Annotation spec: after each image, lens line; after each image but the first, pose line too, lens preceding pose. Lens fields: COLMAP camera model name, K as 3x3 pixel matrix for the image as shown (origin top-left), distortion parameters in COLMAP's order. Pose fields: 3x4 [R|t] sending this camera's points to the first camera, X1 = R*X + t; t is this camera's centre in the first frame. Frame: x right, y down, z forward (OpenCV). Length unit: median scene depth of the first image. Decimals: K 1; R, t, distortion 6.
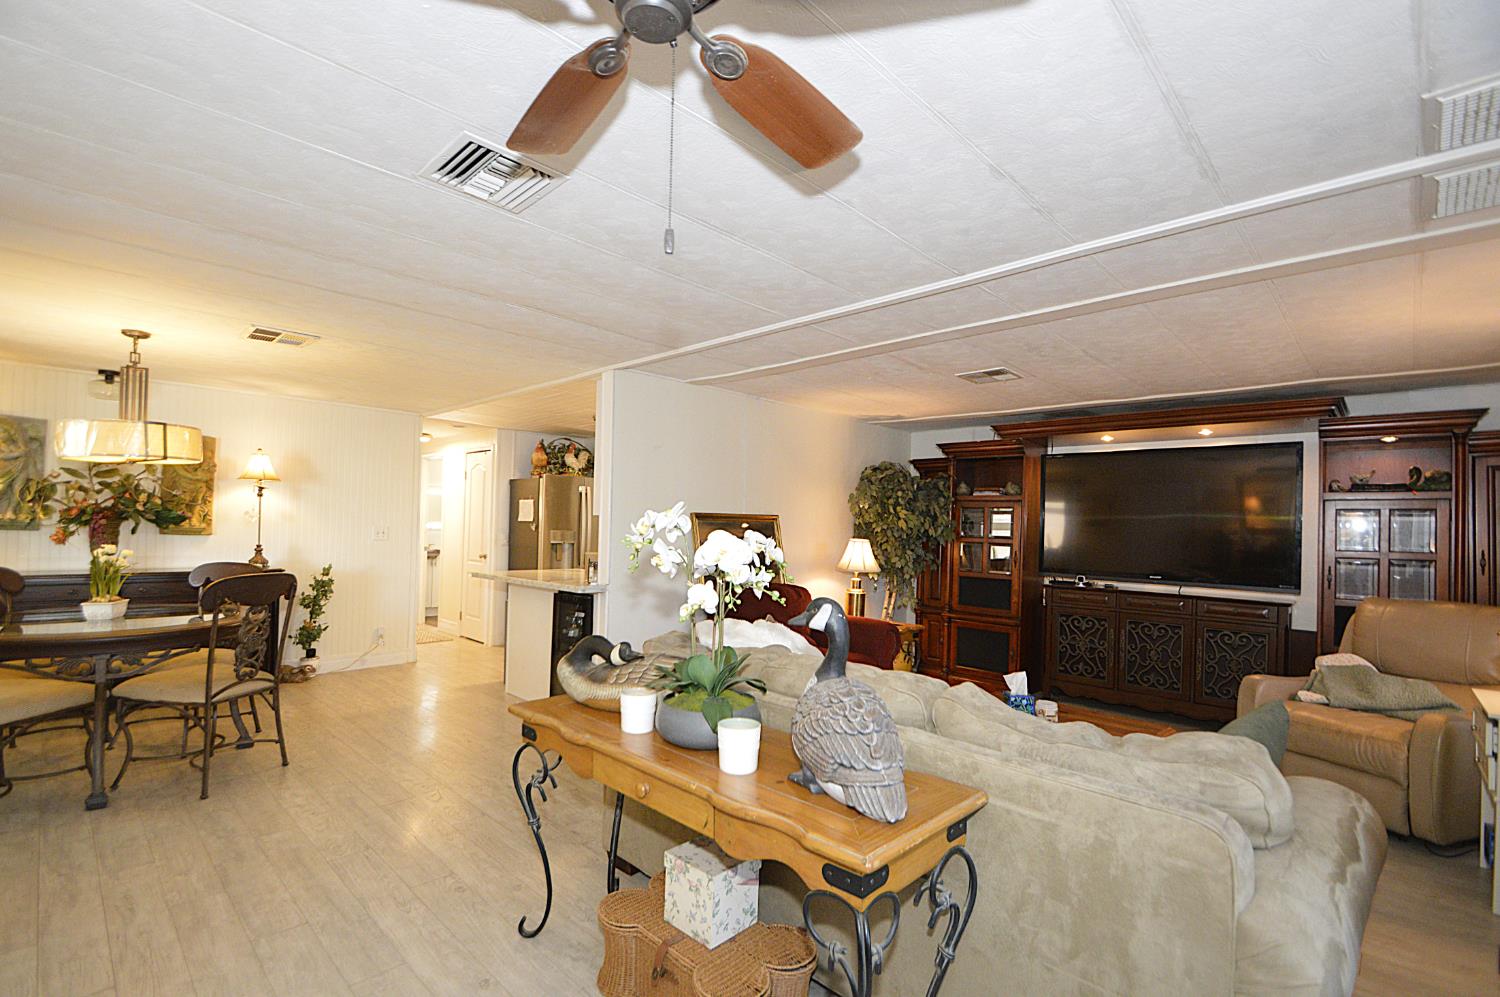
lens RADIAL K [[692.9, 0, 745.7], [0, 692.9, 512.1], [0, 0, 1]] dist [-0.010647, -0.002809]
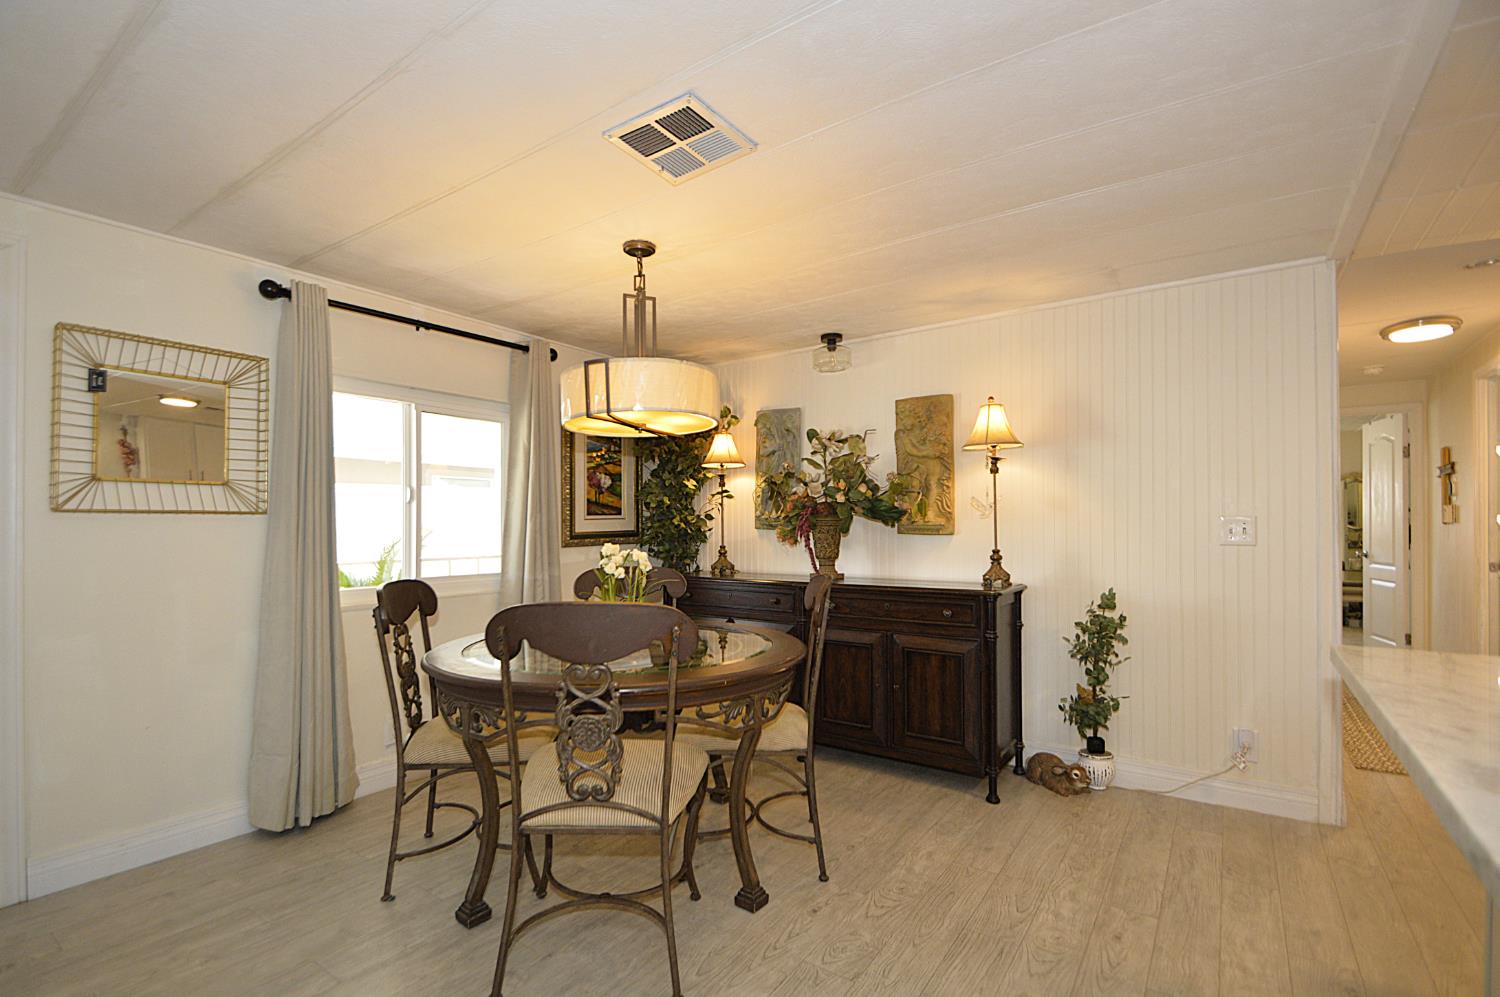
lens RADIAL K [[692.9, 0, 730.3], [0, 692.9, 518.0], [0, 0, 1]] dist [-0.010647, -0.002809]
pose [[0.137780, -0.032881, -0.989917, -0.134796], [0.029442, 0.999143, -0.029090, 0.033344], [0.990025, -0.025137, 0.138630, 0.764162]]
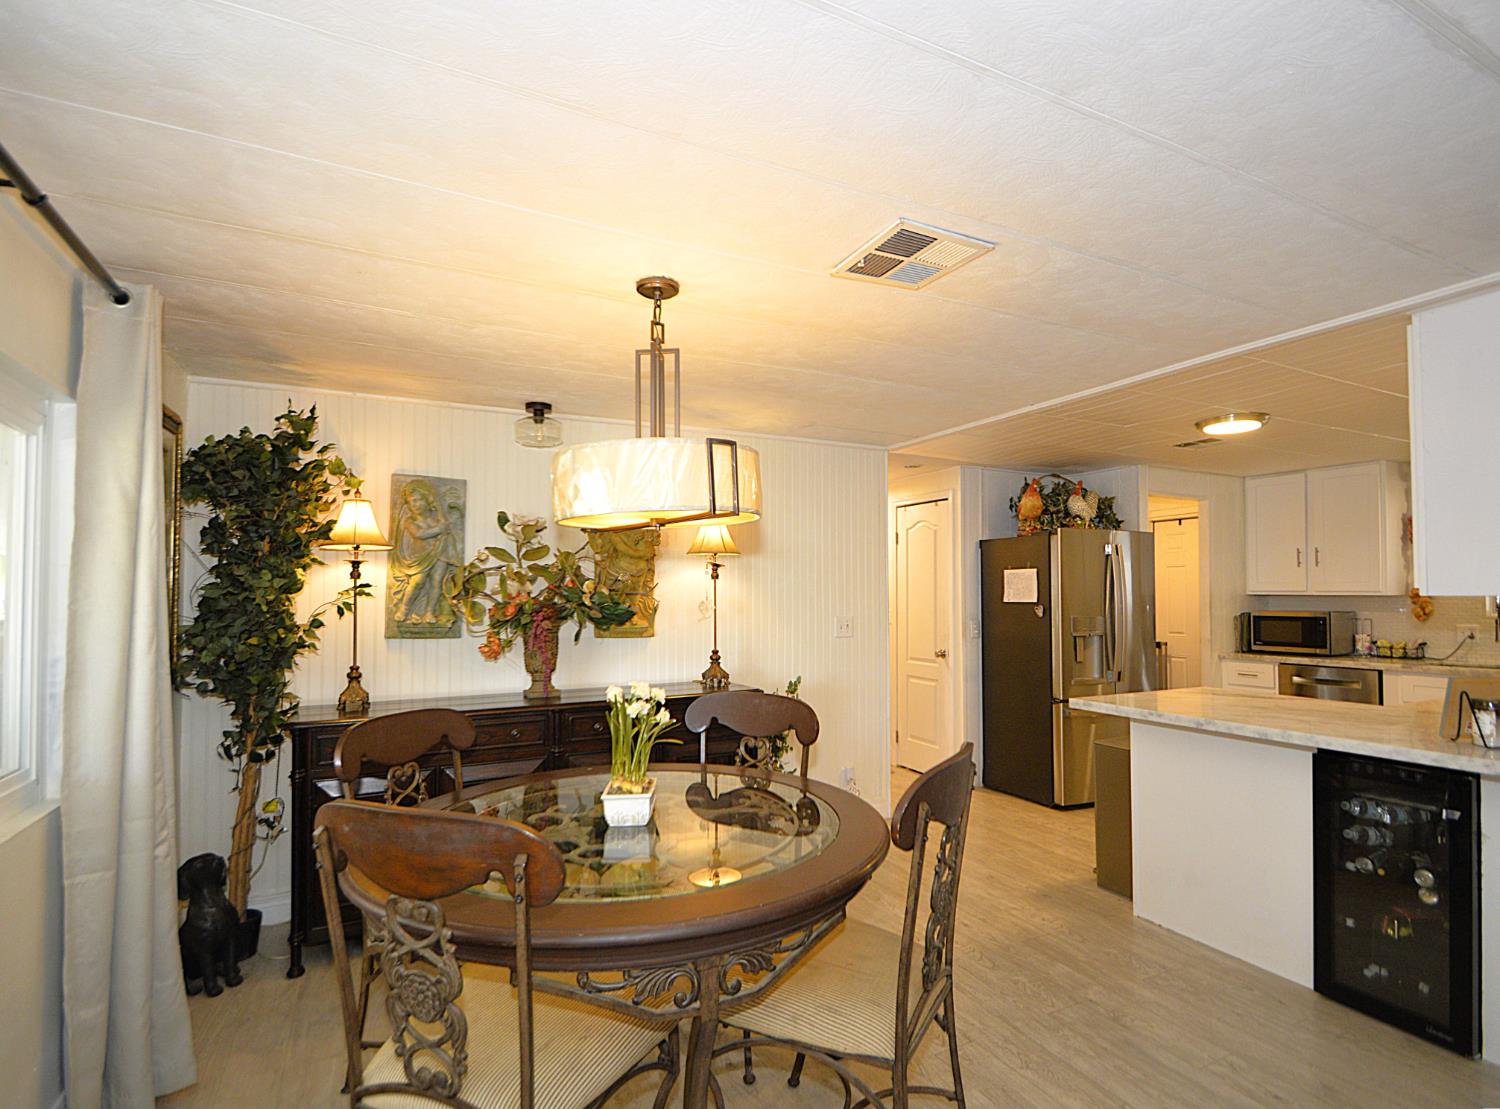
lens RADIAL K [[744.9, 0, 747.8], [0, 744.9, 573.4], [0, 0, 1]] dist [-0.003606, -0.003206]
pose [[0.944777, -0.034421, -0.325900, -0.495503], [0.032075, 0.999406, -0.012572, -0.020087], [0.326139, 0.001425, 0.945321, 0.366007]]
